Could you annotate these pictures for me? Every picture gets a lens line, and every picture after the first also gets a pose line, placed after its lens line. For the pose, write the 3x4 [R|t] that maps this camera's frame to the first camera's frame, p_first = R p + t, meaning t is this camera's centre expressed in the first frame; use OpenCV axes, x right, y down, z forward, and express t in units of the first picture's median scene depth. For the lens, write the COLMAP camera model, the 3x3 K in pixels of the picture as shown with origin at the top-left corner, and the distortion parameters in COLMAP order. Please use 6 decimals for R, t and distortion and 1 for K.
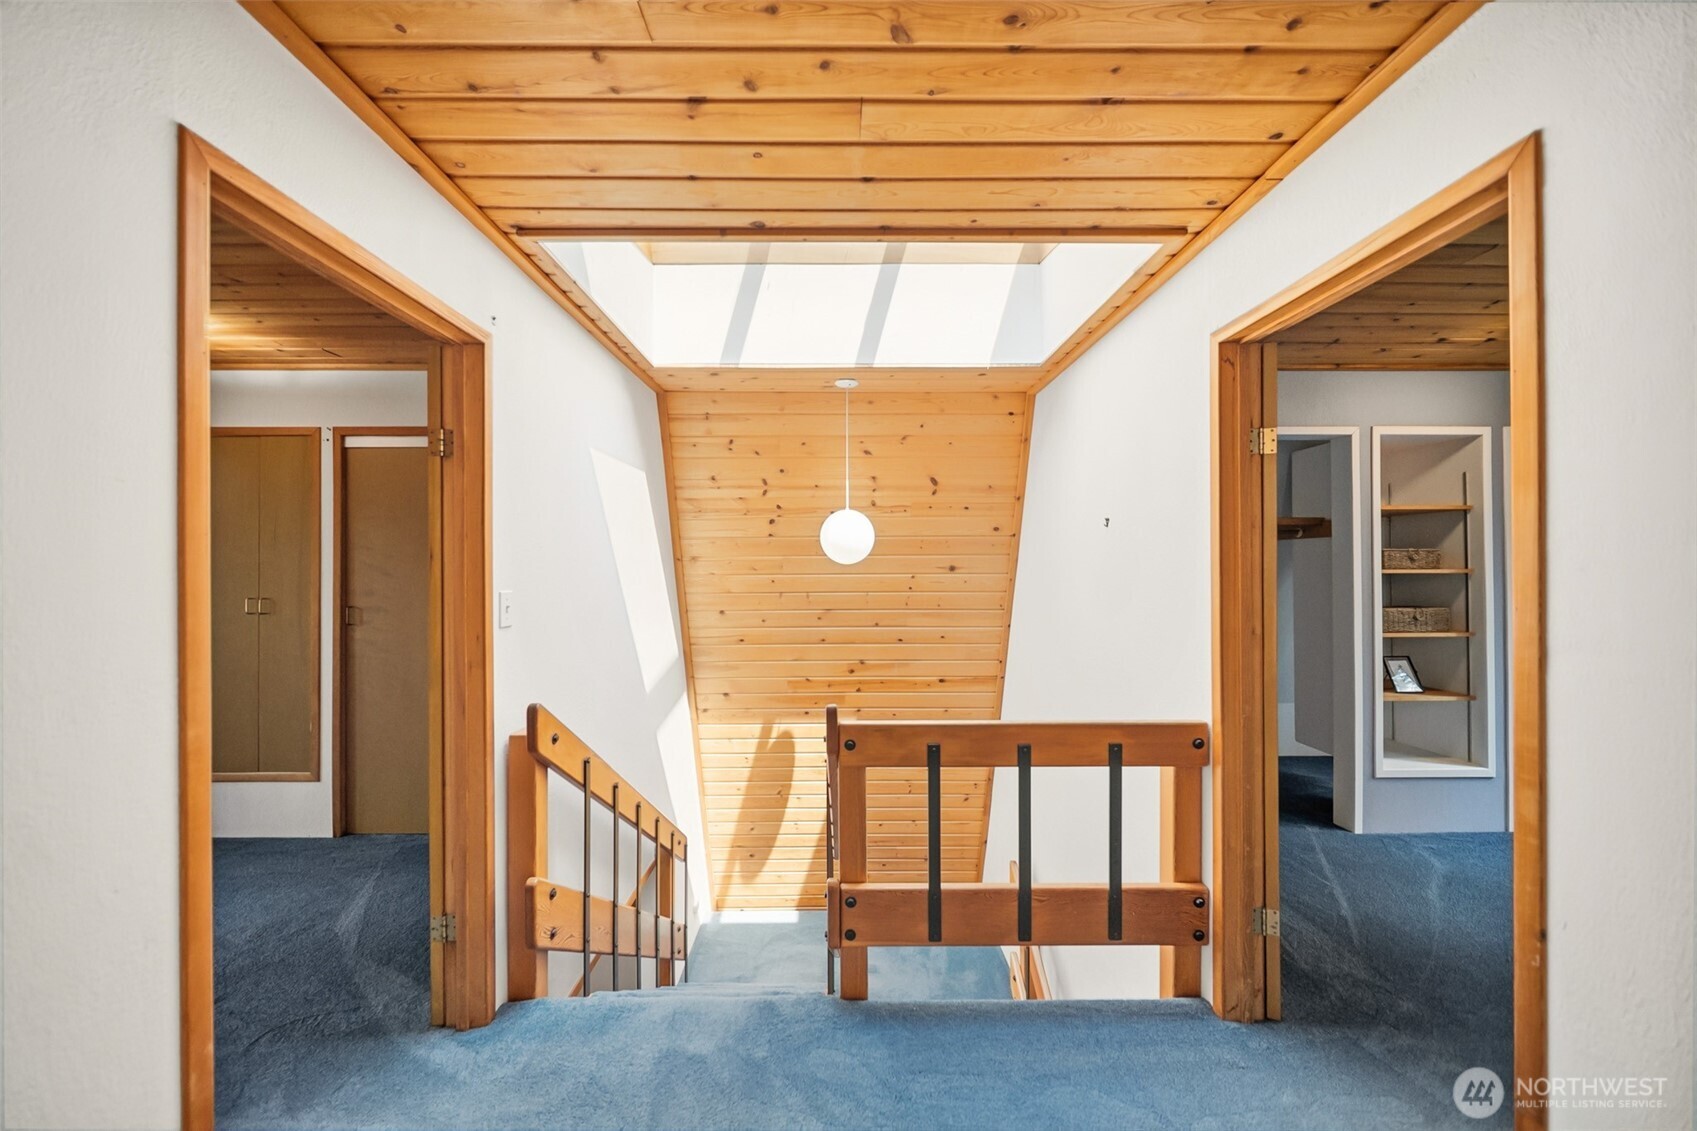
lens RADIAL K [[598.0, 0, 832.4], [0, 598.0, 562.8], [0, 0, 1]] dist [0.002585, -0.001142]
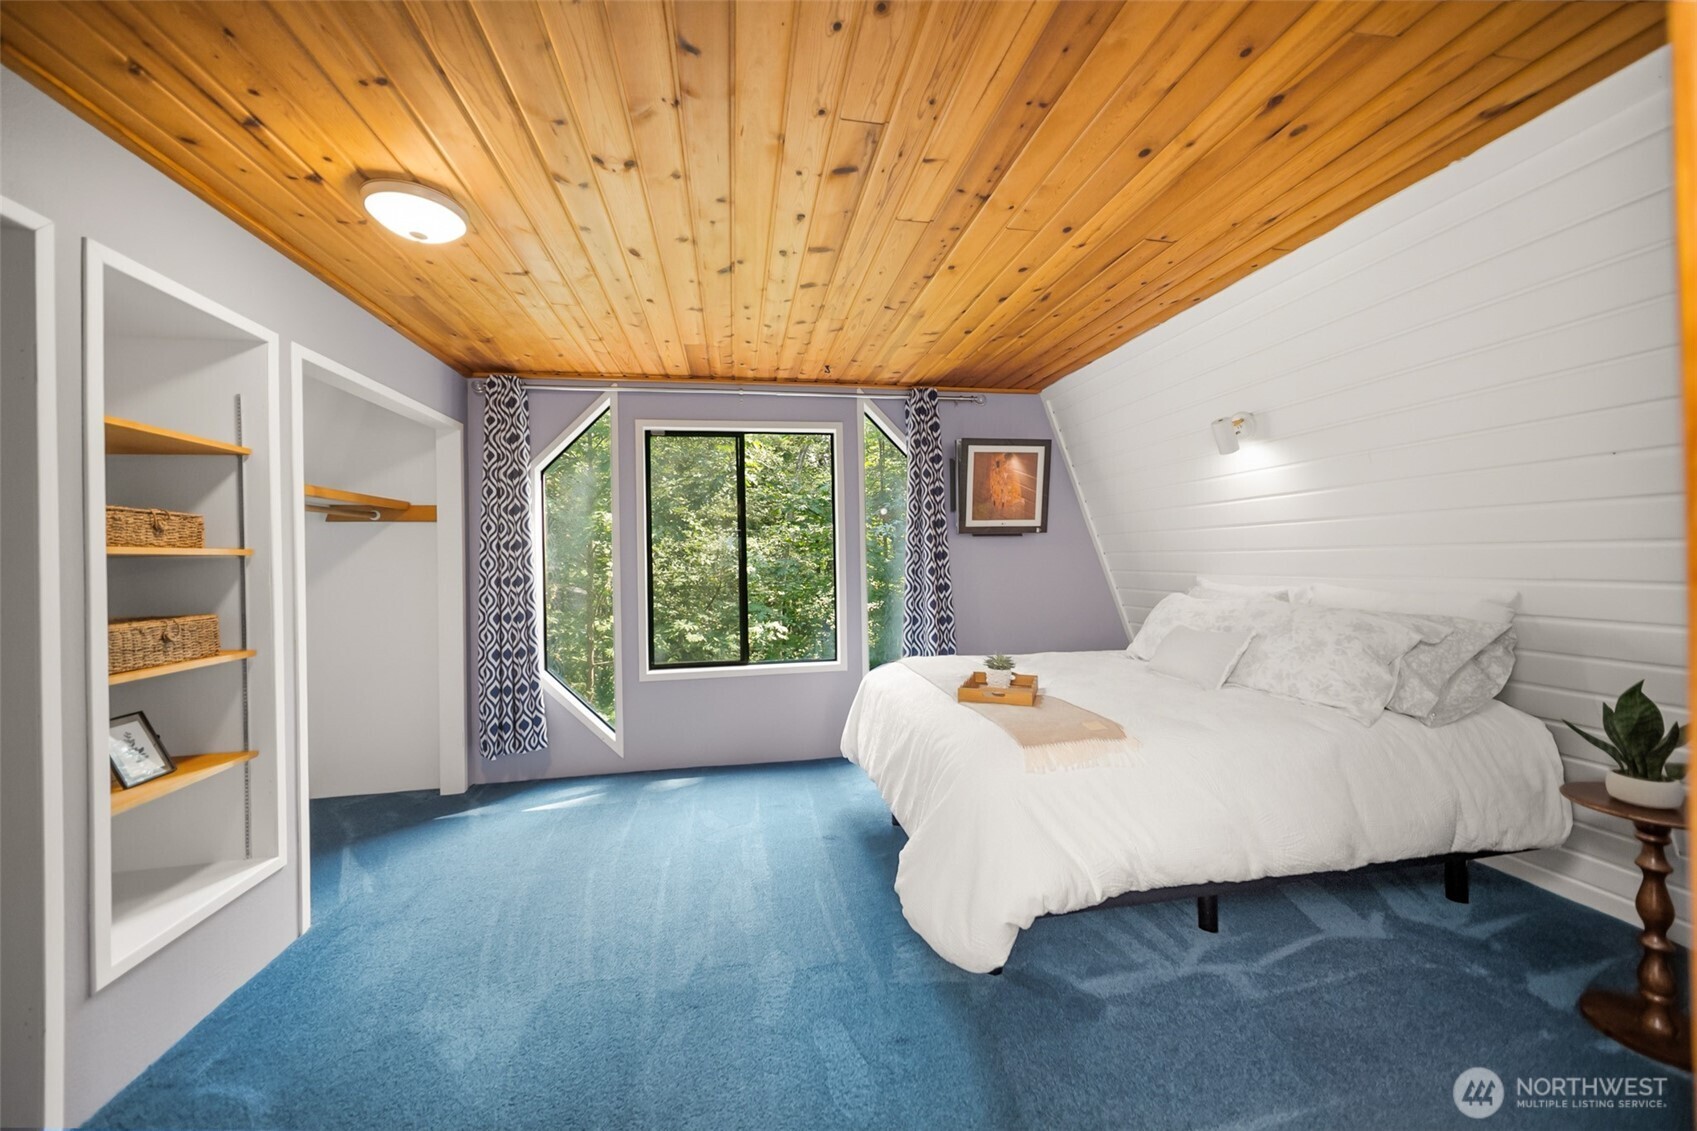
lens RADIAL K [[598.0, 0, 842.6], [0, 598.0, 554.2], [0, 0, 1]] dist [0.002585, -0.001142]
pose [[-0.175764, 0.012825, 0.984349, 0.191154], [0.012623, 0.999862, -0.010773, 0.017174], [-0.984351, 0.010532, -0.175902, 0.281551]]
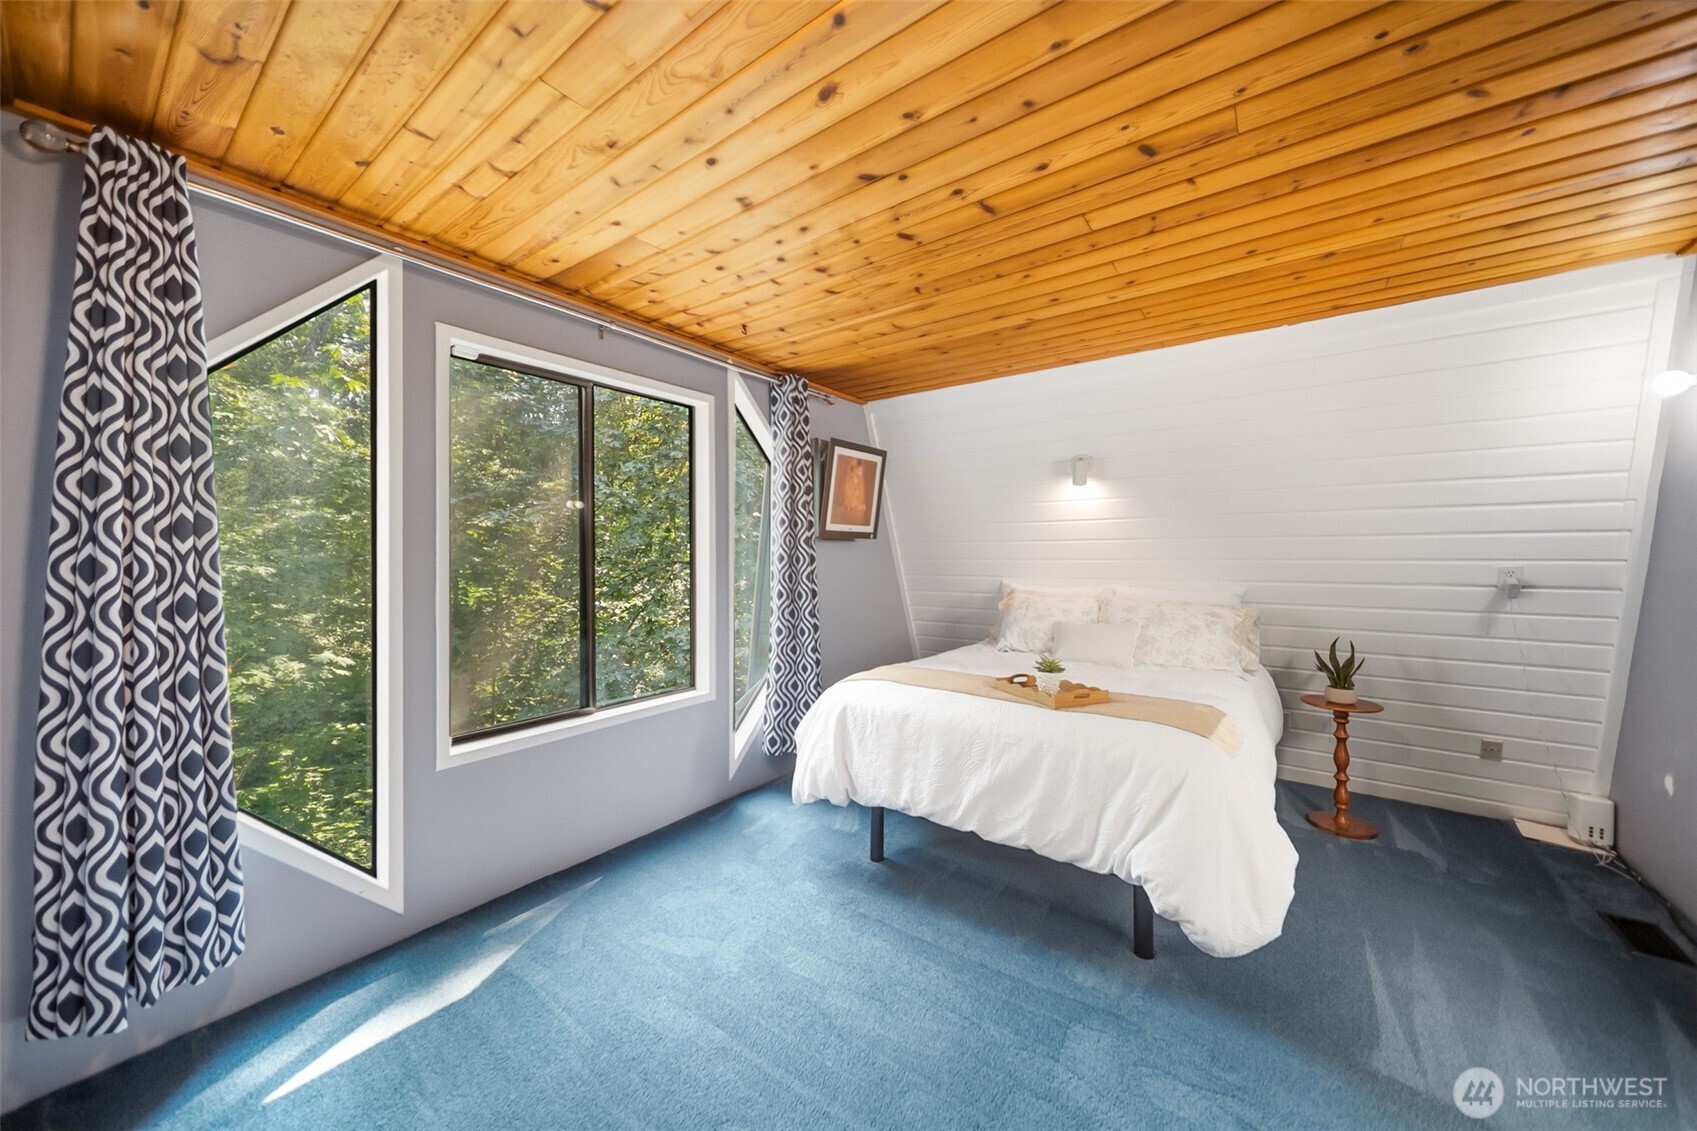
lens RADIAL K [[598.0, 0, 843.3], [0, 598.0, 550.5], [0, 0, 1]] dist [0.002585, -0.001142]
pose [[-0.802210, 0.008436, 0.596983, 0.450792], [-0.000345, 0.999893, -0.014593, 0.011489], [-0.597042, -0.011912, -0.802121, 0.552486]]
